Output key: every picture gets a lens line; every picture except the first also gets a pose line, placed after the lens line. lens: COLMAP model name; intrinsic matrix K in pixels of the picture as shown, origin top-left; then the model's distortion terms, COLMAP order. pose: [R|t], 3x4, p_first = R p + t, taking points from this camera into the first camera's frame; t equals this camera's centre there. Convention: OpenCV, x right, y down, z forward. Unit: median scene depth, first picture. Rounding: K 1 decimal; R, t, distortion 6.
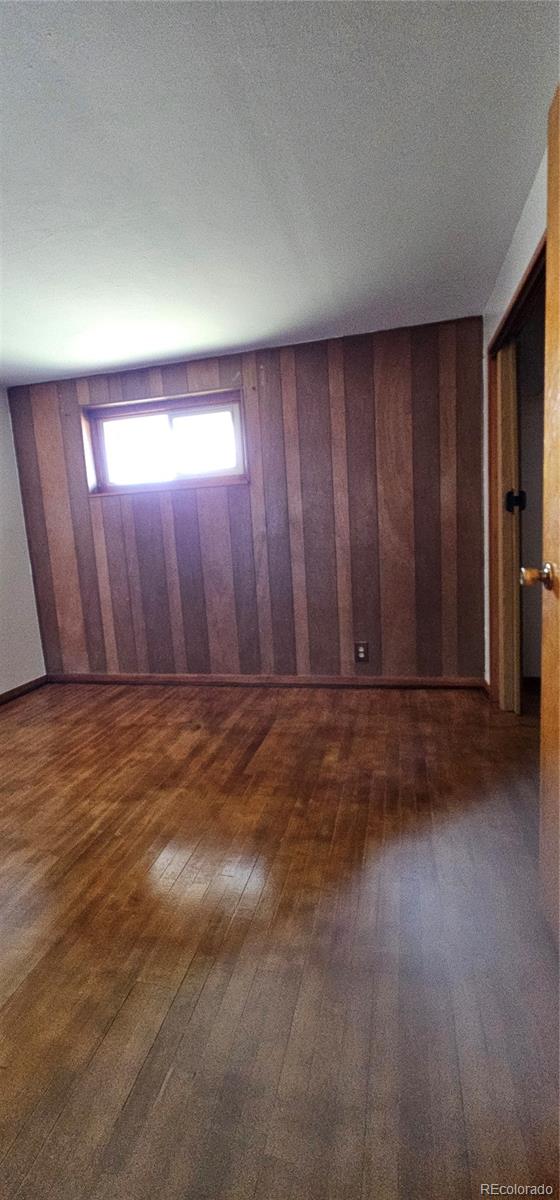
lens RADIAL K [[492.7, 0, 273.6], [0, 492.7, 601.1], [0, 0, 1]] dist [-0.000316, -0.000543]
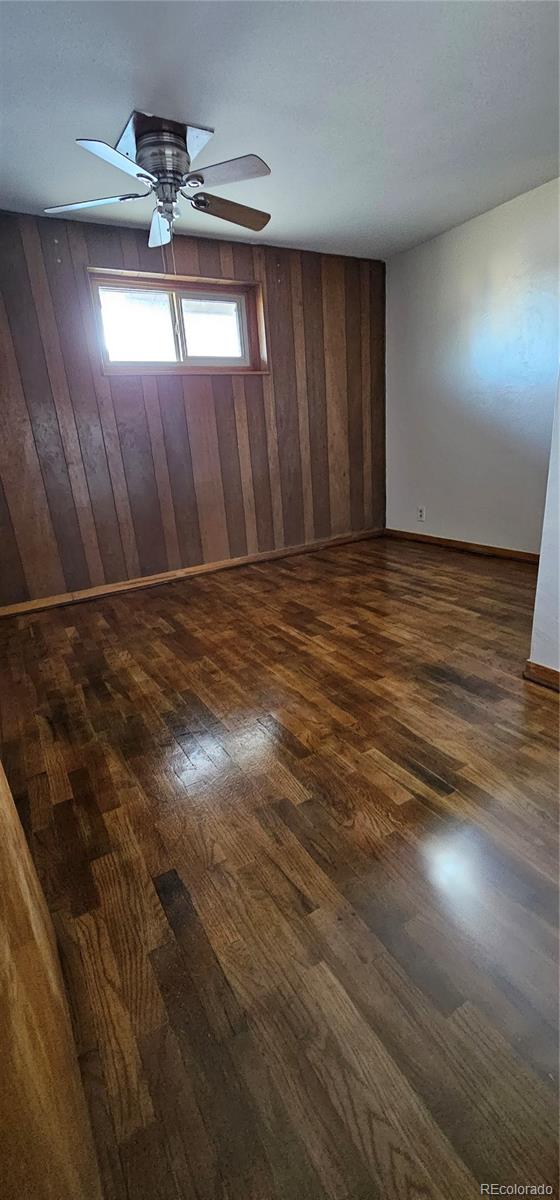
lens RADIAL K [[492.7, 0, 273.6], [0, 492.7, 601.1], [0, 0, 1]] dist [-0.000316, -0.000543]
pose [[0.692725, -0.225250, 0.685124, -0.841985], [0.124174, 0.973040, 0.194358, 0.041645], [-0.710432, -0.049562, 0.702019, 0.164340]]
